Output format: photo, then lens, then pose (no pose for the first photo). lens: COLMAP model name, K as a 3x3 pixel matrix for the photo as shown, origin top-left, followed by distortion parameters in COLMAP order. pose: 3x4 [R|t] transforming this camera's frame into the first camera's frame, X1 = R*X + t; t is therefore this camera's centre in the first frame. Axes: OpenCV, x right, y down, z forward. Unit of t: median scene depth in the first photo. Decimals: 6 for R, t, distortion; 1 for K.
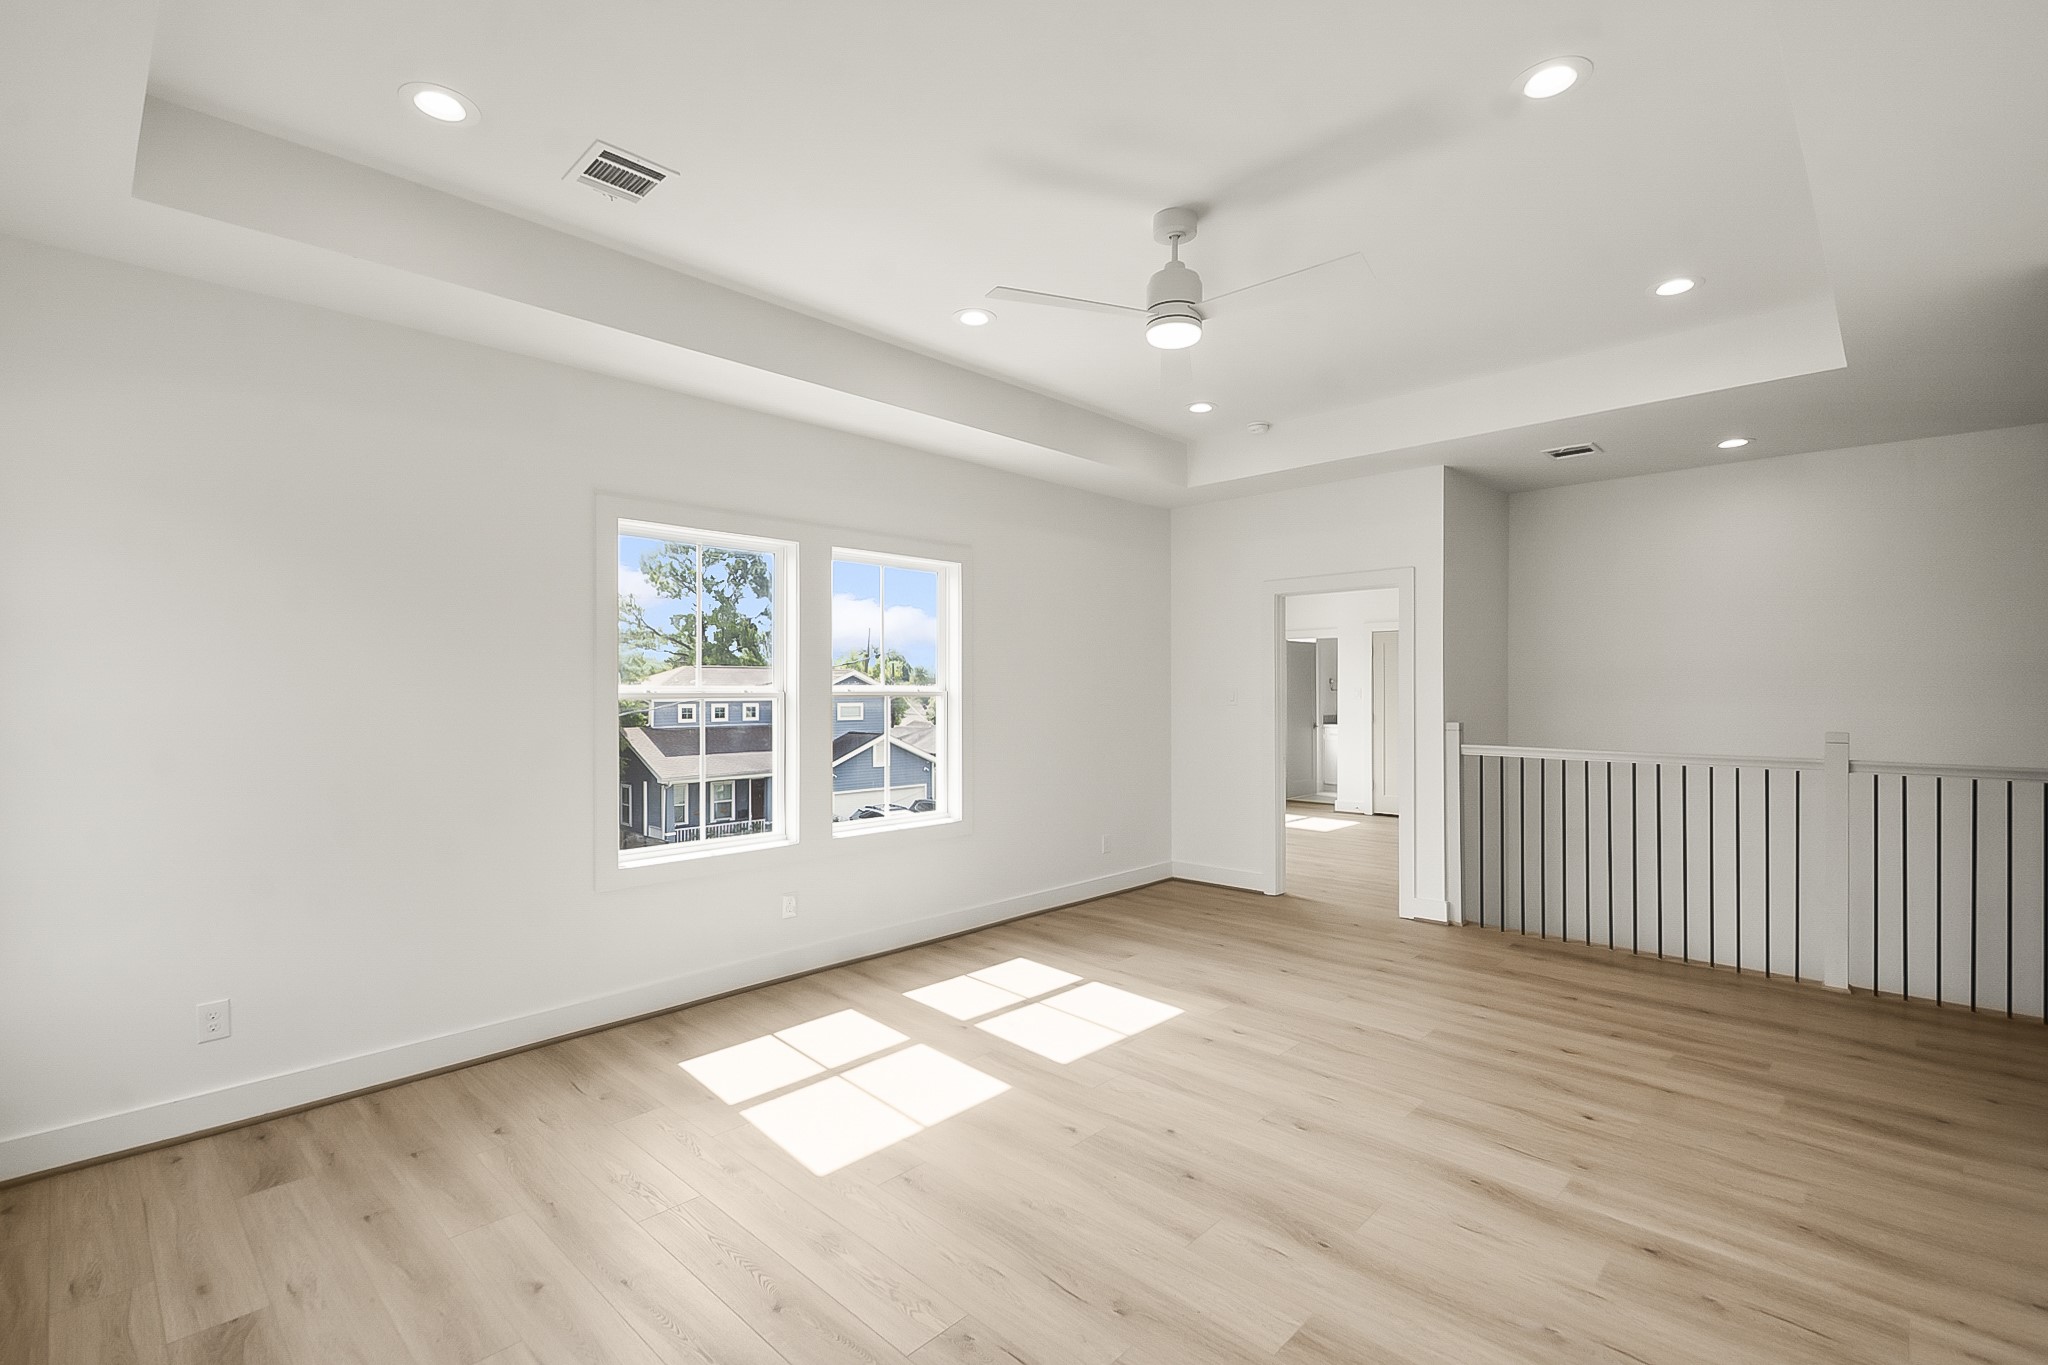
lens RADIAL K [[936.3, 0, 1046.8], [0, 936.3, 683.3], [0, 0, 1]] dist [0.004667, 0.000325]
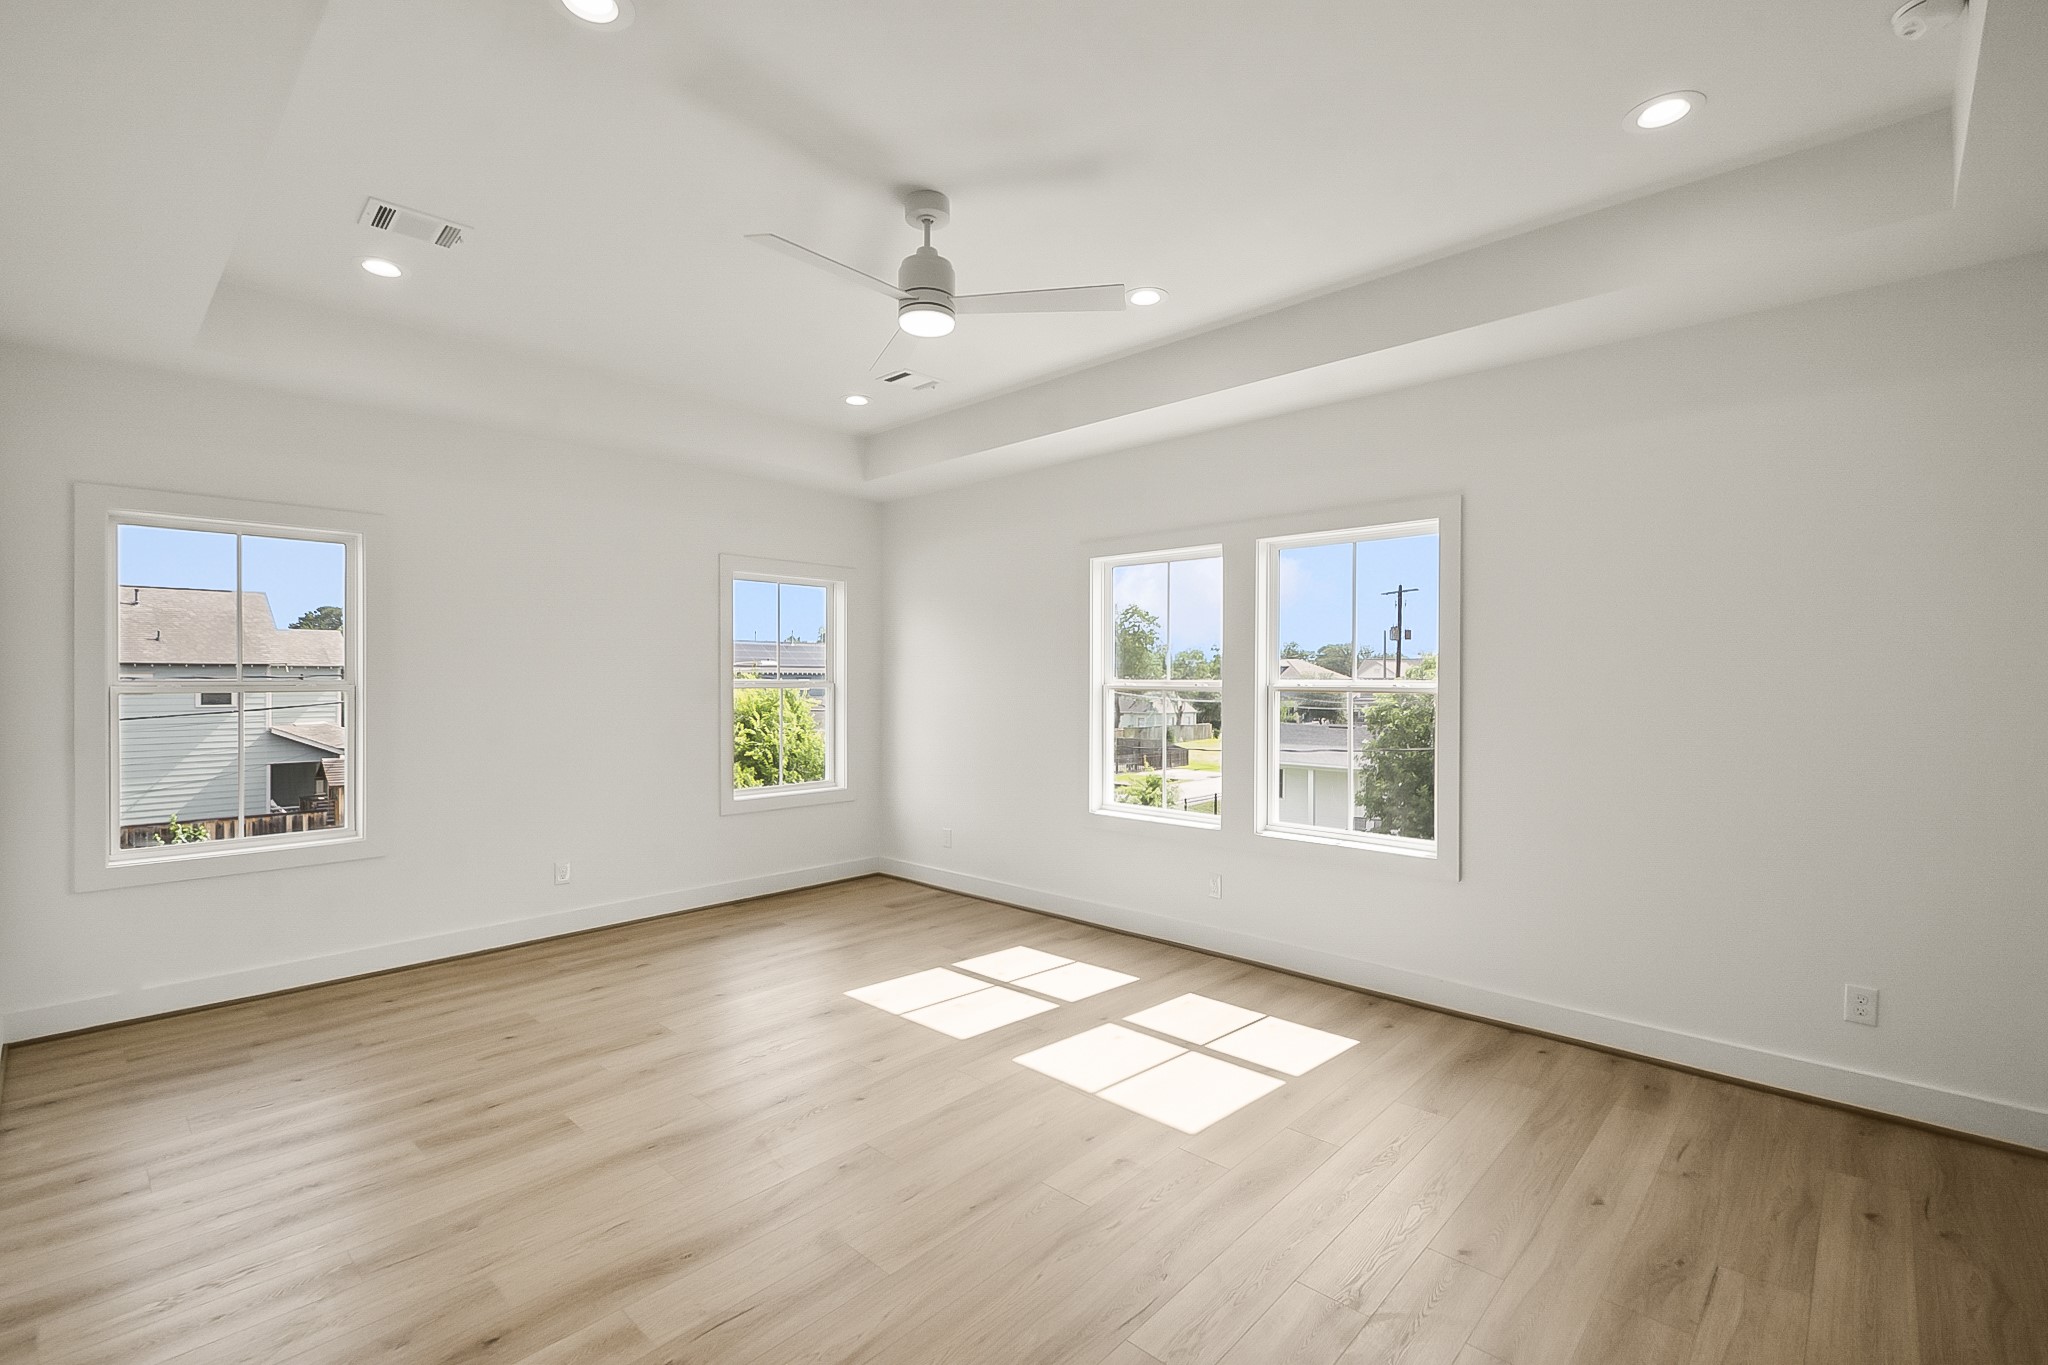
lens RADIAL K [[891.9, 0, 1012.0], [0, 891.9, 700.7], [0, 0, 1]] dist [0.003392, -0.007789]
pose [[-0.008531, 0.029344, -0.999533, 0.855242], [0.000669, 0.999569, 0.029339, -0.011027], [0.999963, -0.000418, -0.008546, 0.880748]]
